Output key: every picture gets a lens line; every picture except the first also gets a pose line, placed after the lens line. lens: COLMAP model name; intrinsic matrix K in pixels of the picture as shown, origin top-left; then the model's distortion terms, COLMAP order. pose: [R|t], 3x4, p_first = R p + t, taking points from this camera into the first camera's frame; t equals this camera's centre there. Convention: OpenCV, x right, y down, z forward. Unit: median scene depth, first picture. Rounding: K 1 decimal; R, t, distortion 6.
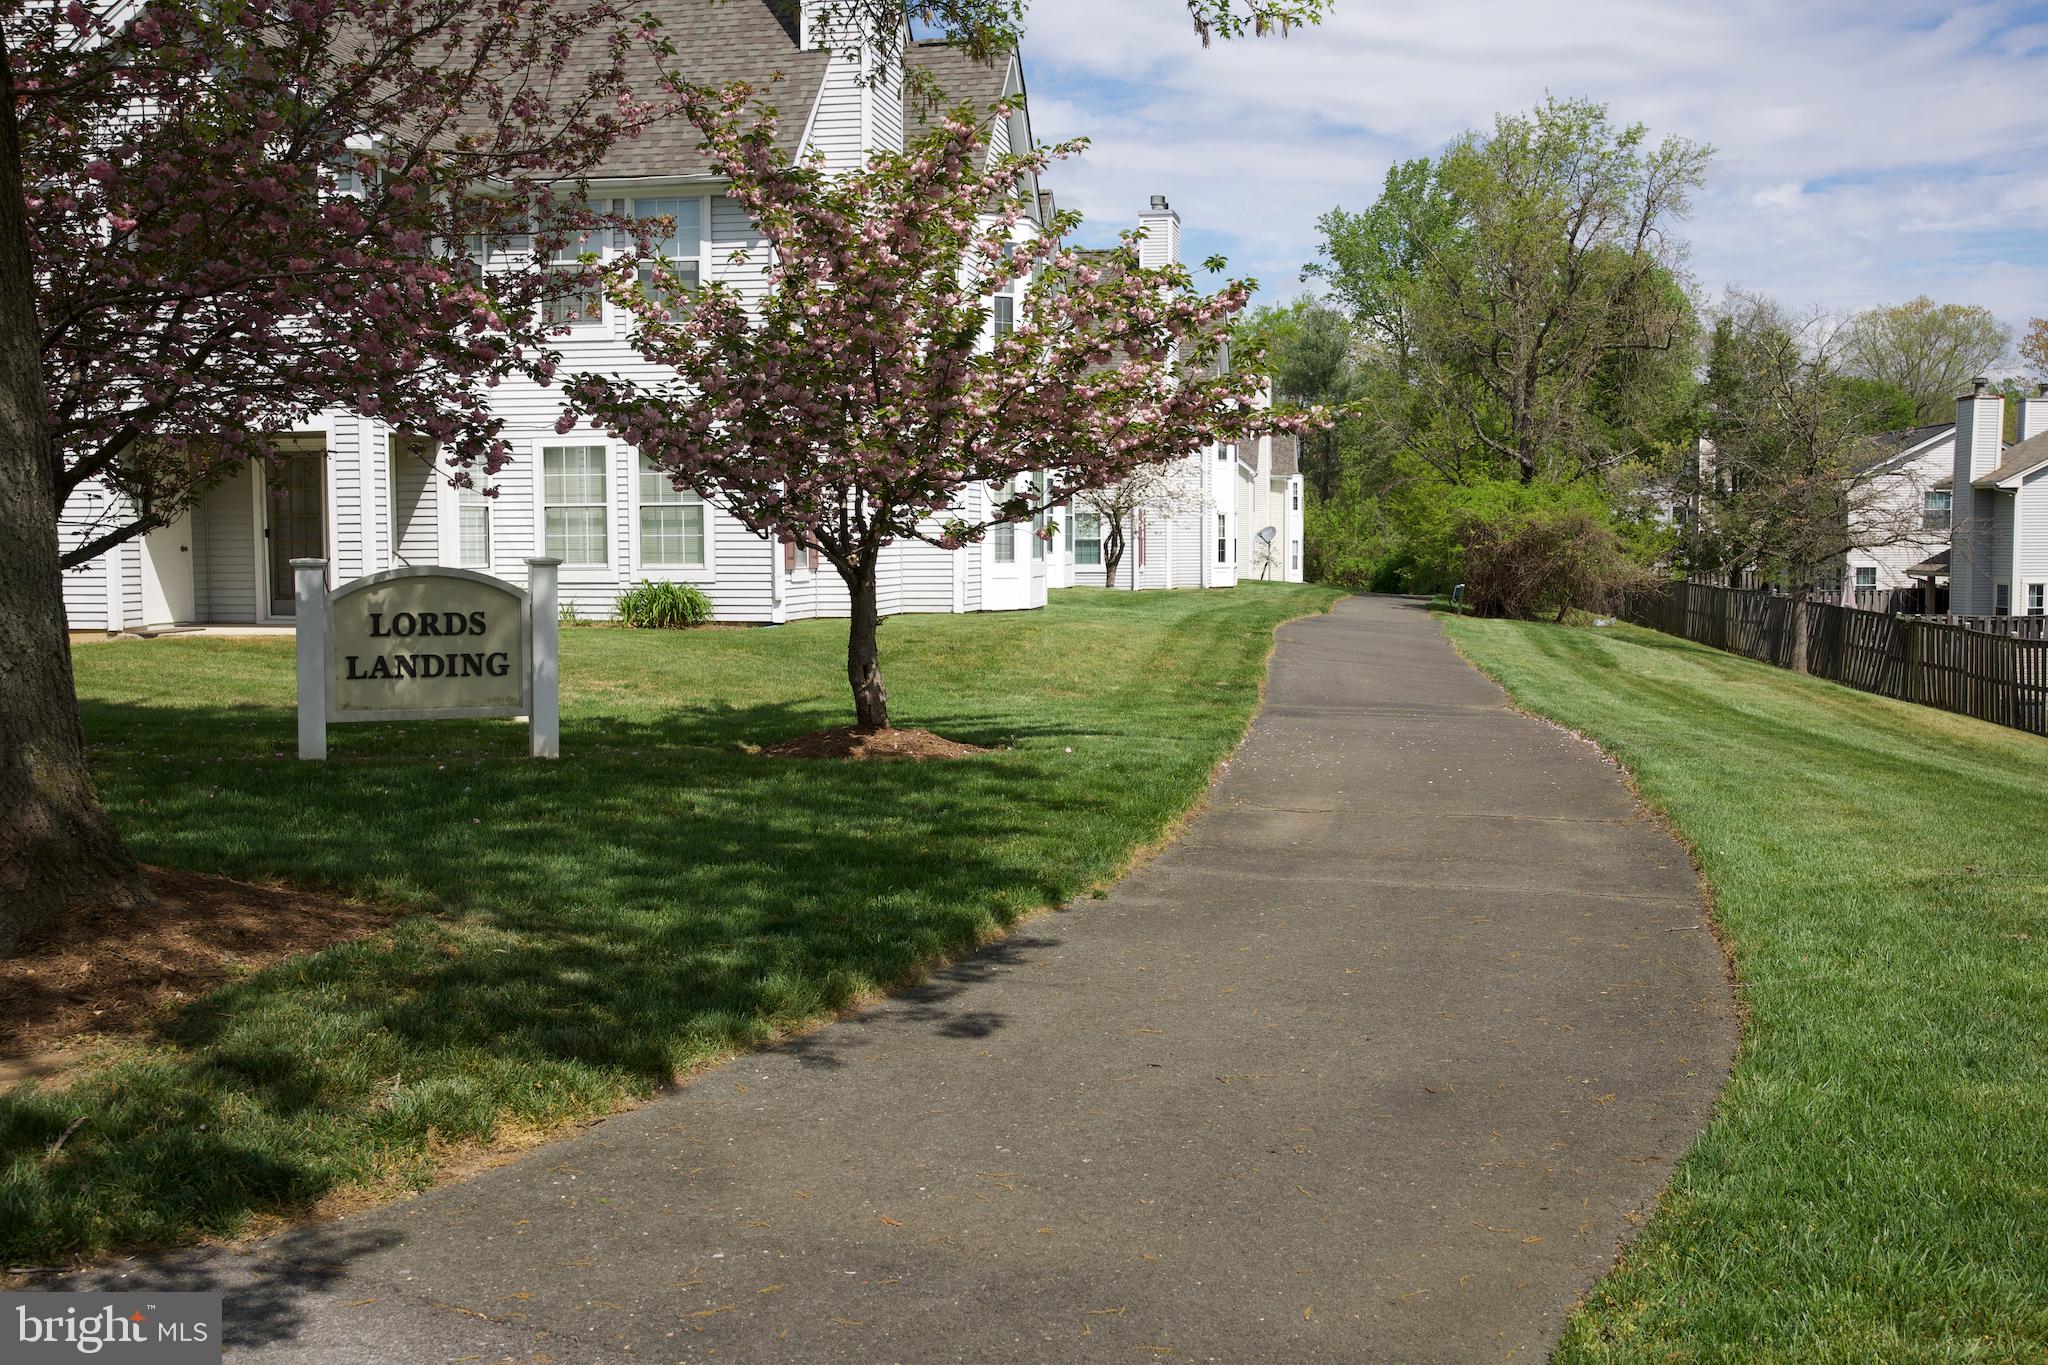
lens RADIAL K [[2210.0, 0, 1022.8], [0, 2210.0, 682.4], [0, 0, 1]] dist [0.073866, 0.000000]
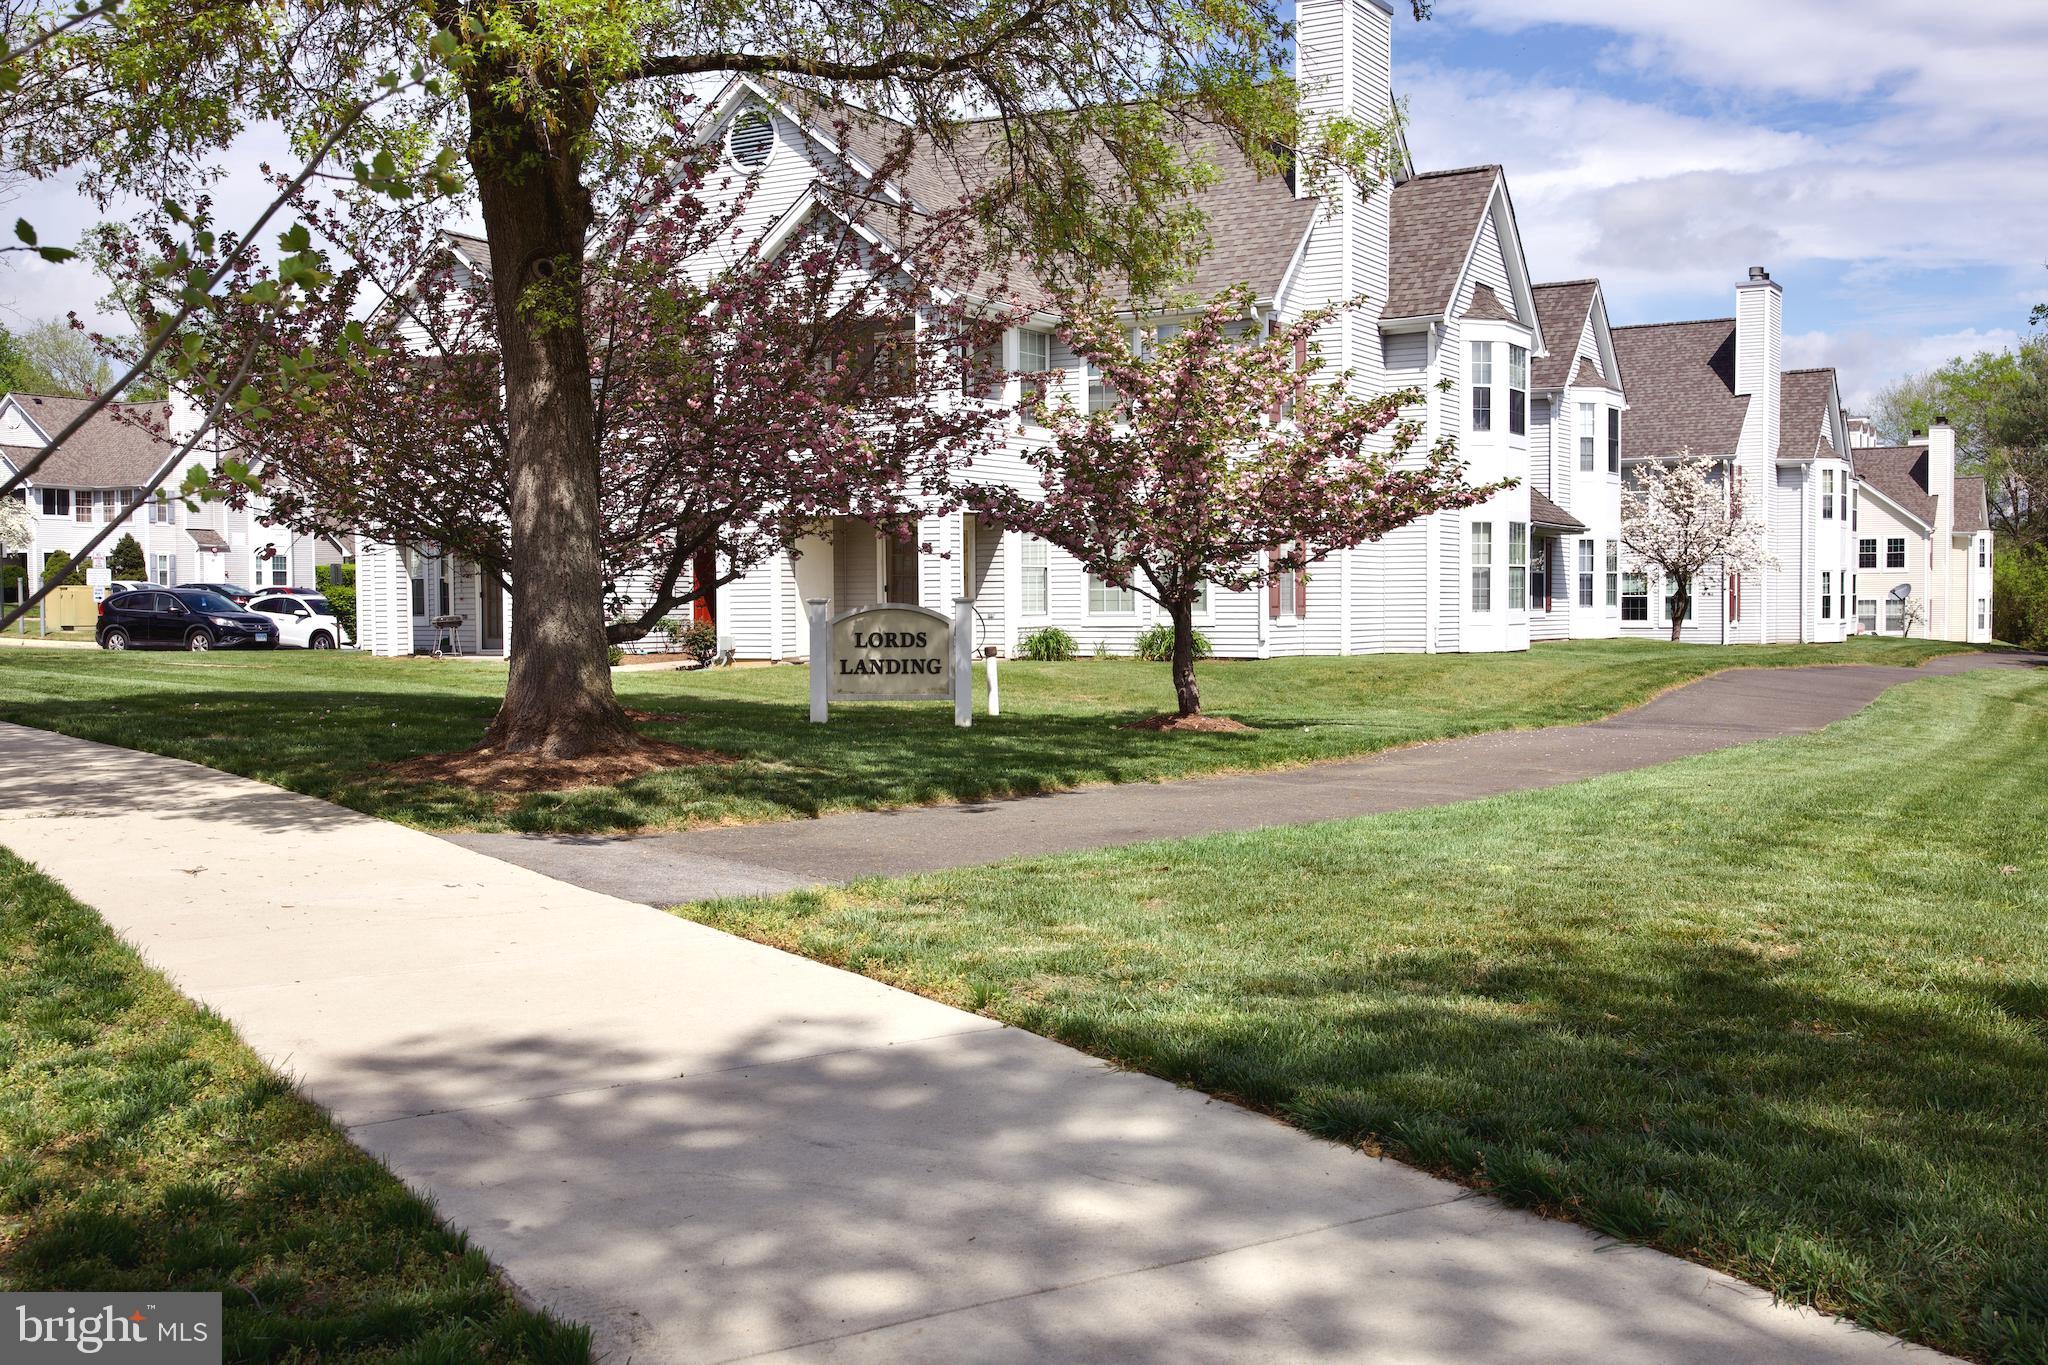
lens RADIAL K [[2210.0, 0, 1024.7], [0, 2210.0, 684.3], [0, 0, 1]] dist [0.073866, 0.000000]
pose [[0.948473, 0.011199, -0.316660, 0.301960], [-0.019928, 0.999505, -0.024341, 0.039435], [0.316231, 0.029397, 0.948227, -0.425994]]
